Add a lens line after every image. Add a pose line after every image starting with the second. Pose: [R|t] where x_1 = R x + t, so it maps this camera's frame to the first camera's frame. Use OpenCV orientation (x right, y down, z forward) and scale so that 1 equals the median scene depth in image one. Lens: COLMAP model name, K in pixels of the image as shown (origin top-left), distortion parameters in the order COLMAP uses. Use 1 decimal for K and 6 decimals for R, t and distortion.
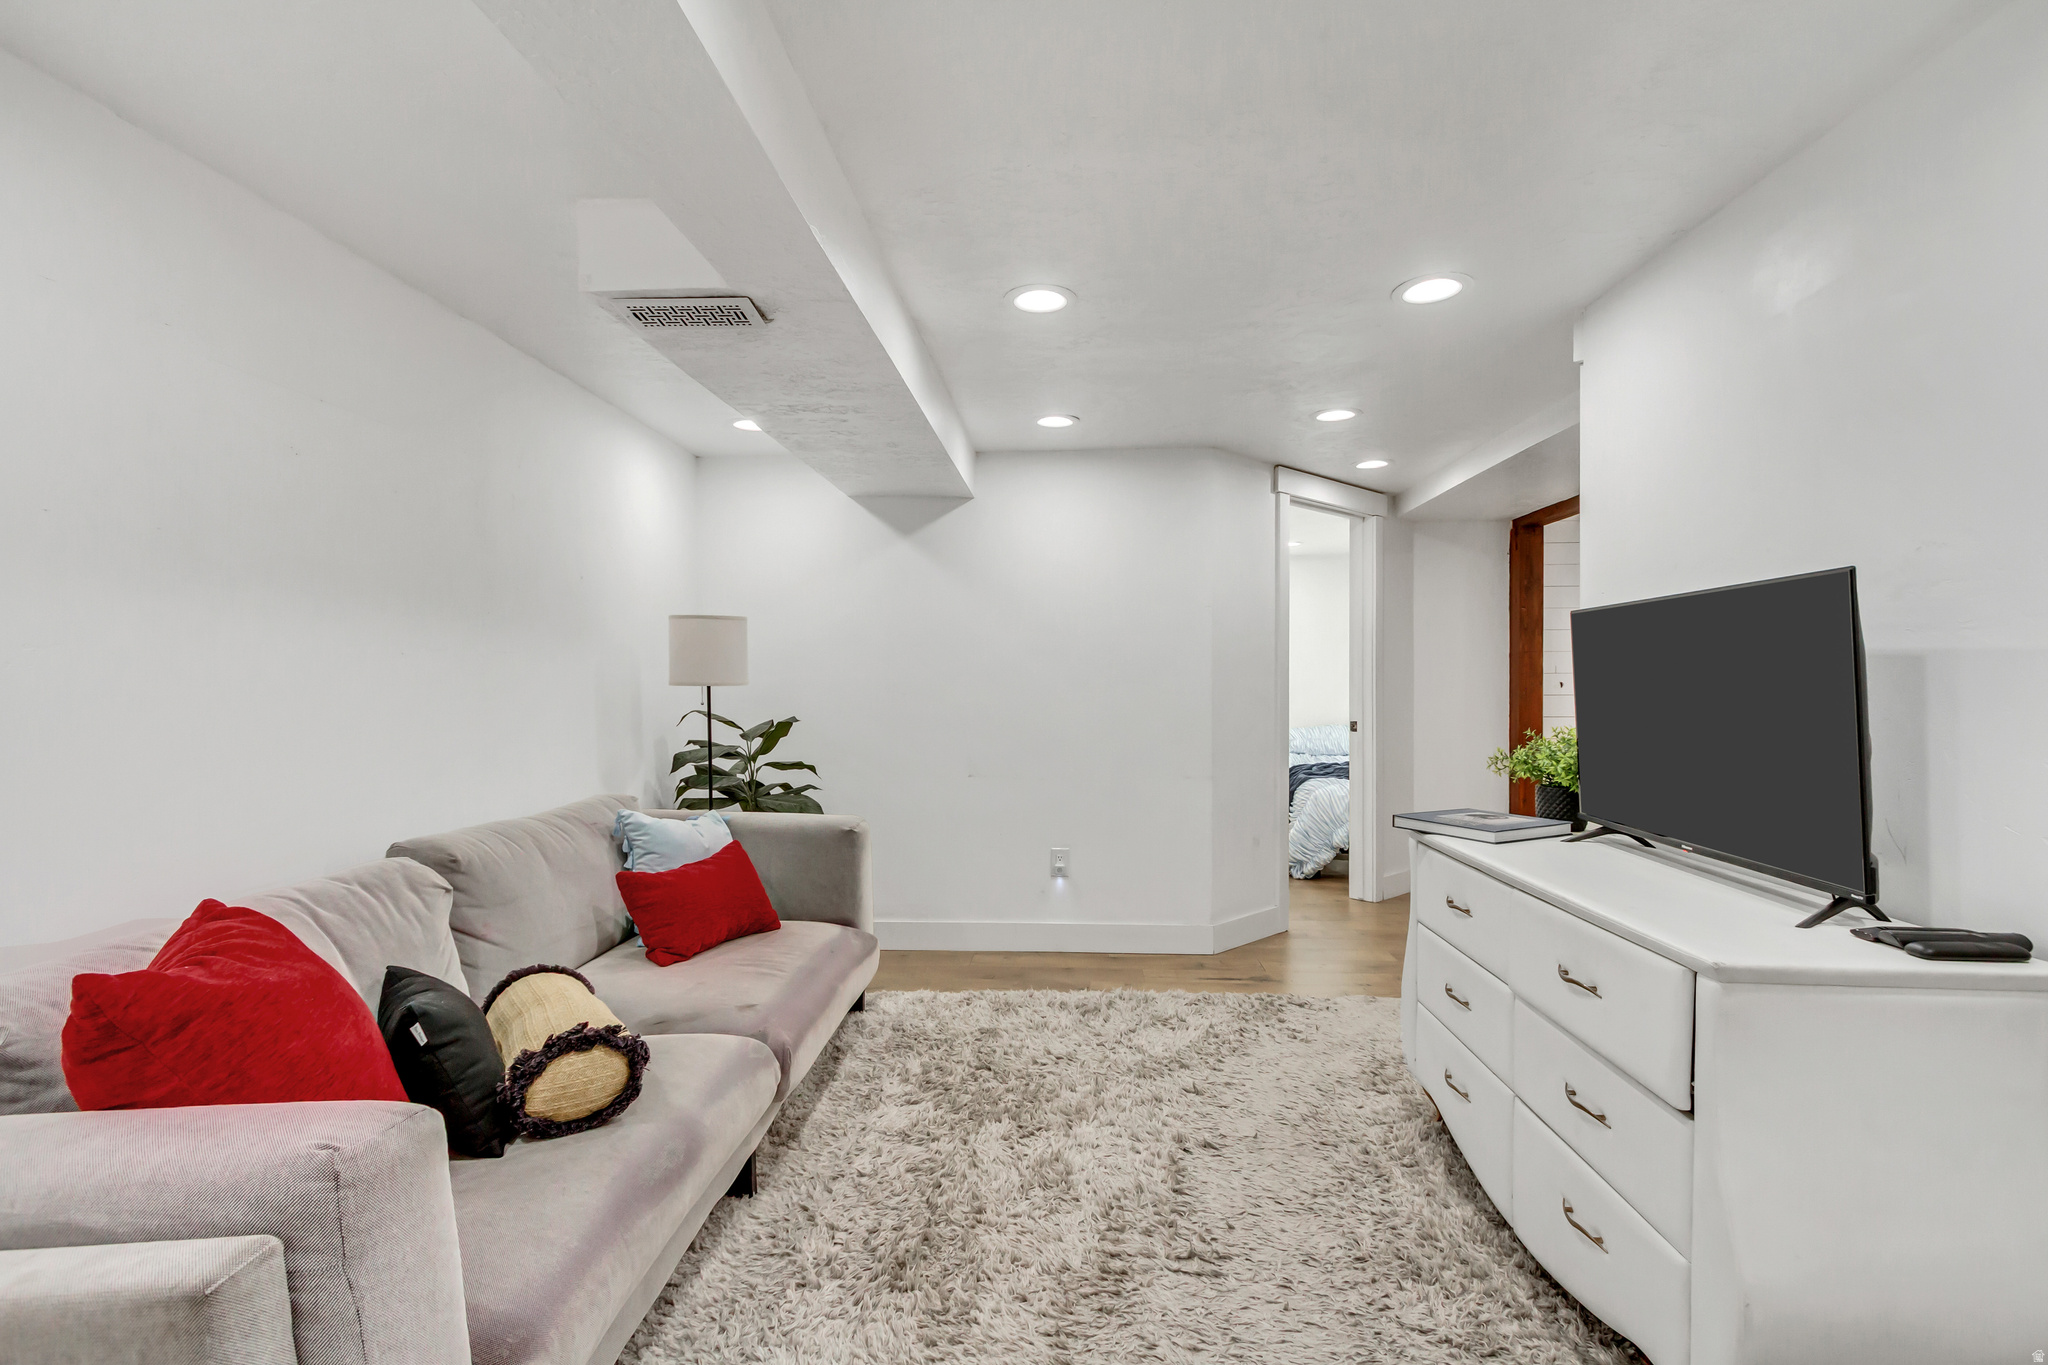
lens RADIAL K [[940.0, 0, 1026.3], [0, 940.0, 686.7], [0, 0, 1]] dist [0.004708, -0.001199]
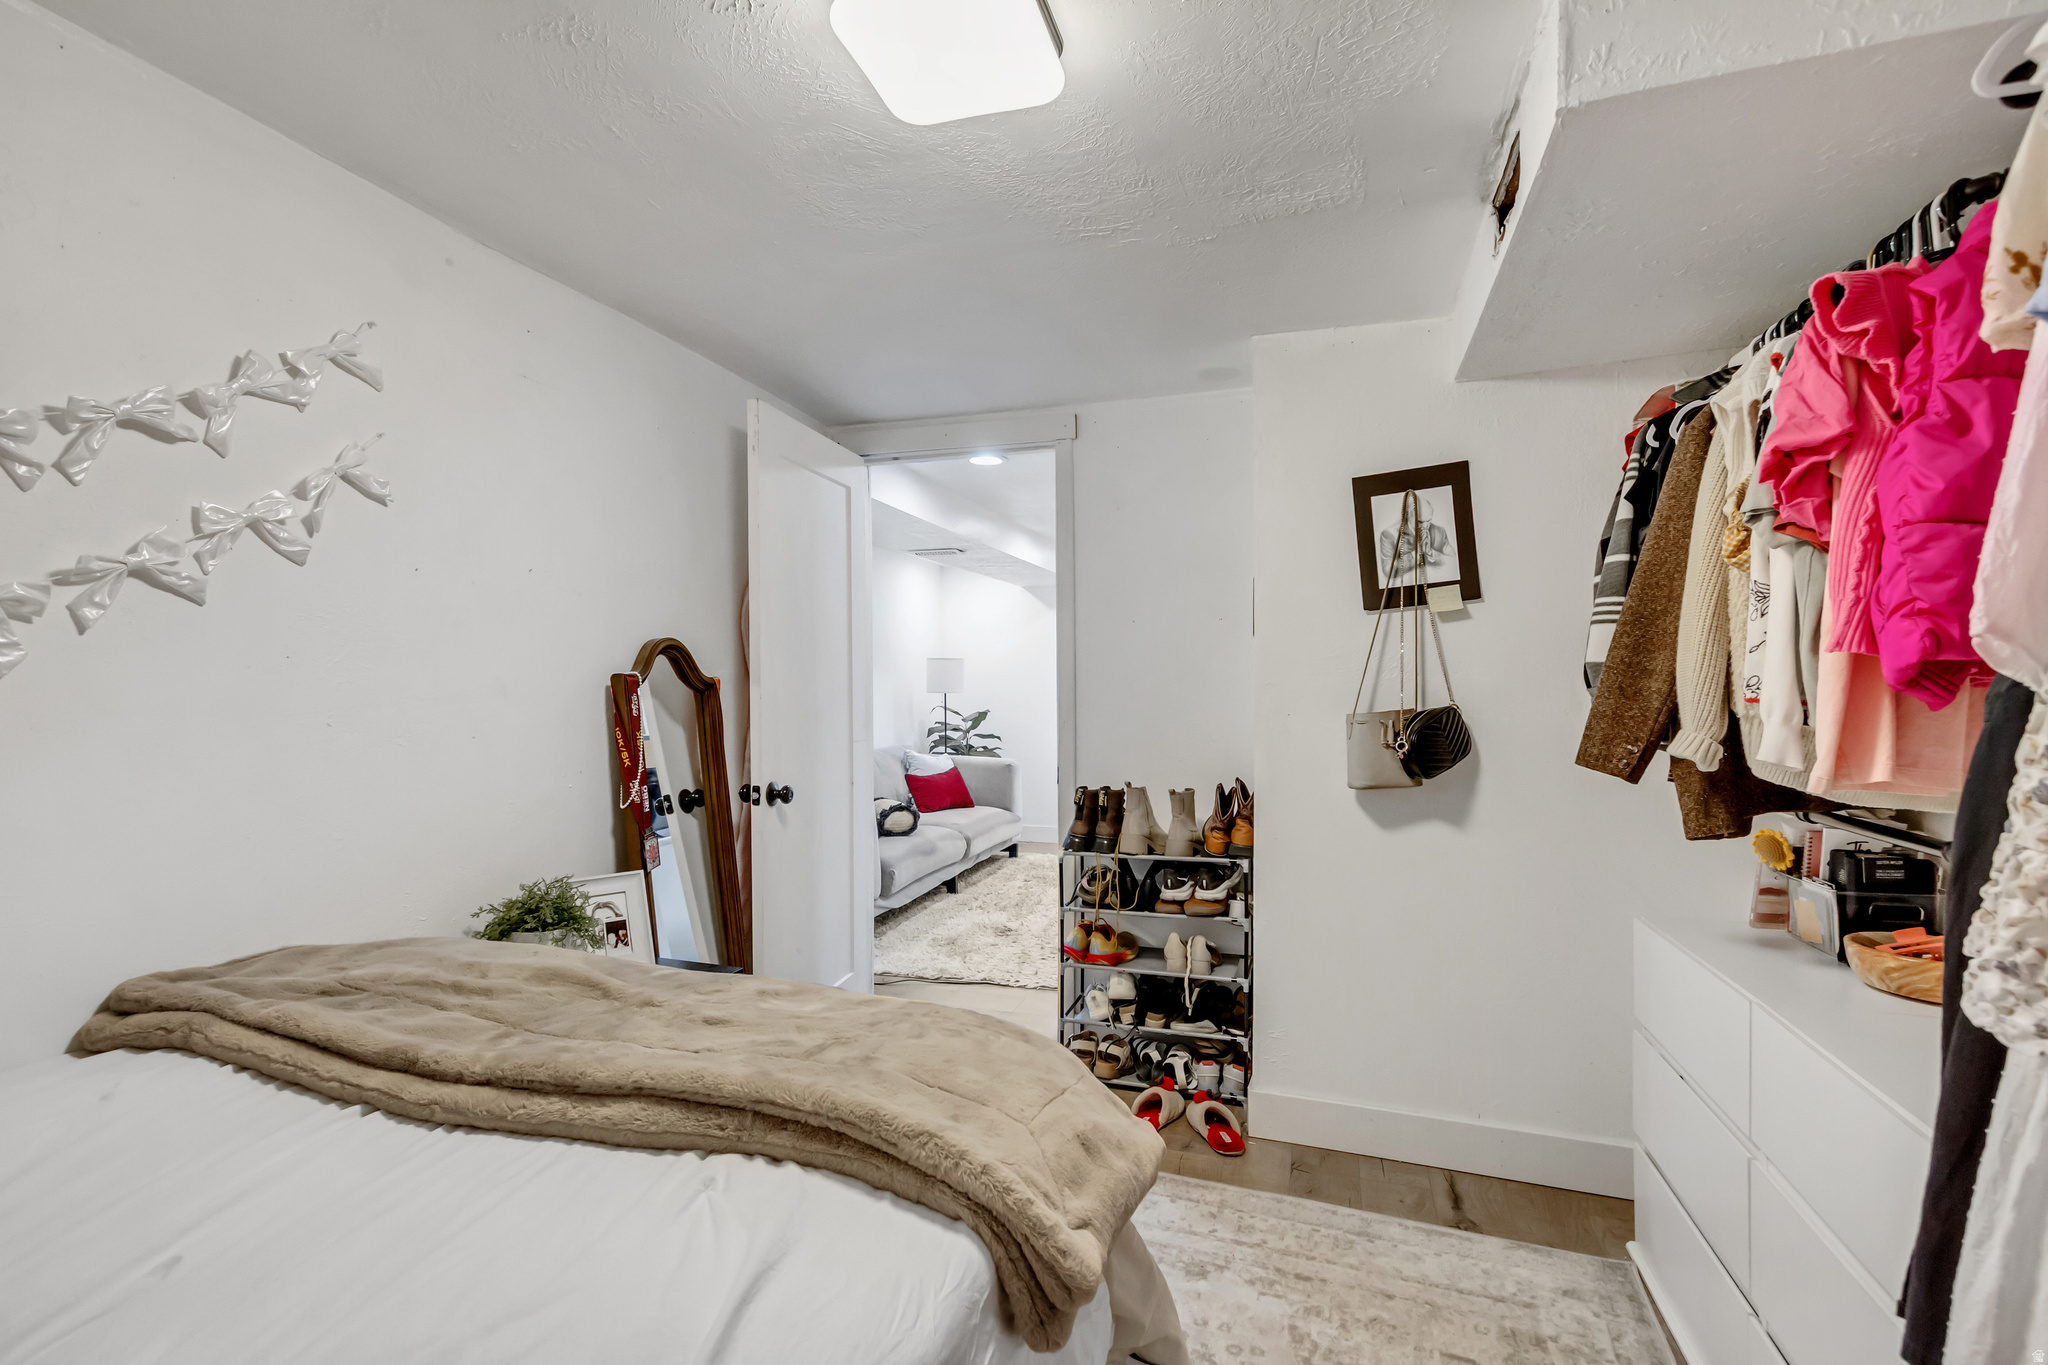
lens RADIAL K [[940.0, 0, 1023.8], [0, 940.0, 683.9], [0, 0, 1]] dist [0.004708, -0.001199]
pose [[0.966915, -0.000334, -0.255100, 0.324445], [-0.002122, 0.999954, -0.009352, -0.002330], [0.255091, 0.009584, 0.966869, -0.862582]]
